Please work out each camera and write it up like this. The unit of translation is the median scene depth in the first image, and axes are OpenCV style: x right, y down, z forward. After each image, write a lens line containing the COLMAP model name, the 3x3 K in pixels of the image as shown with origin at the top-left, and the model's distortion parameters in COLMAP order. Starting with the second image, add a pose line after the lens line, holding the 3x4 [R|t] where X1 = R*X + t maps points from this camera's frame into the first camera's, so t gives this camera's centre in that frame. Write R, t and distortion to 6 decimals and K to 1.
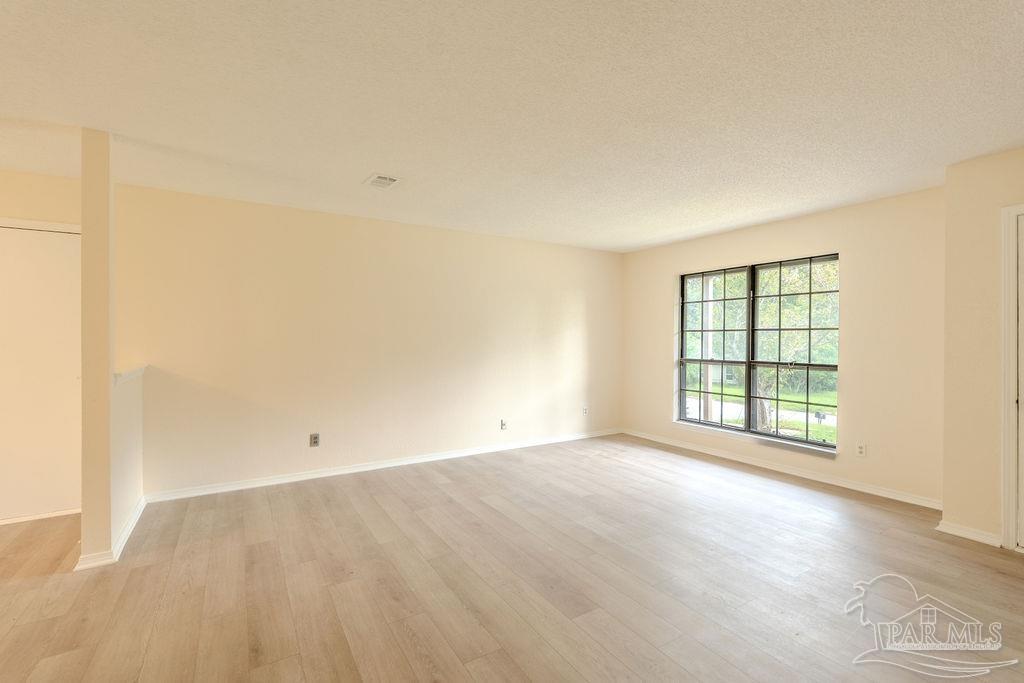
lens RADIAL K [[449.5, 0, 512.0], [0, 449.5, 341.5], [0, 0, 1]] dist [-0.004941, -0.000582]
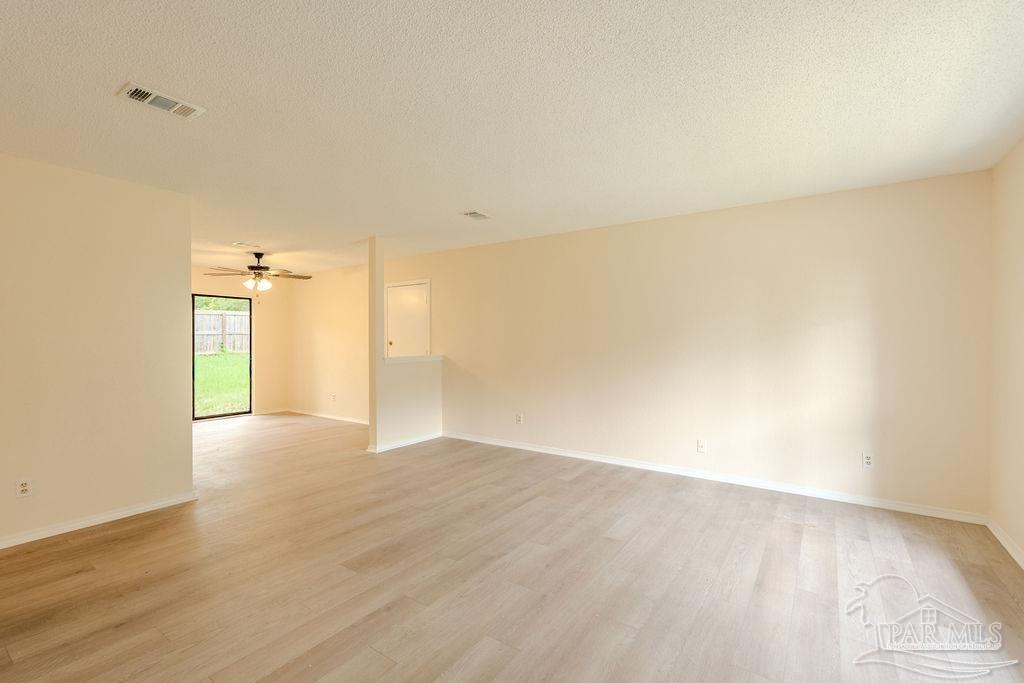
lens RADIAL K [[454.3, 0, 513.7], [0, 454.3, 341.4], [0, 0, 1]] dist [-0.003216, -0.000144]
pose [[0.401743, 0.002778, -0.915748, 0.661441], [-0.003304, 0.999993, 0.001584, -0.001700], [0.915747, 0.002389, 0.401749, 0.418406]]
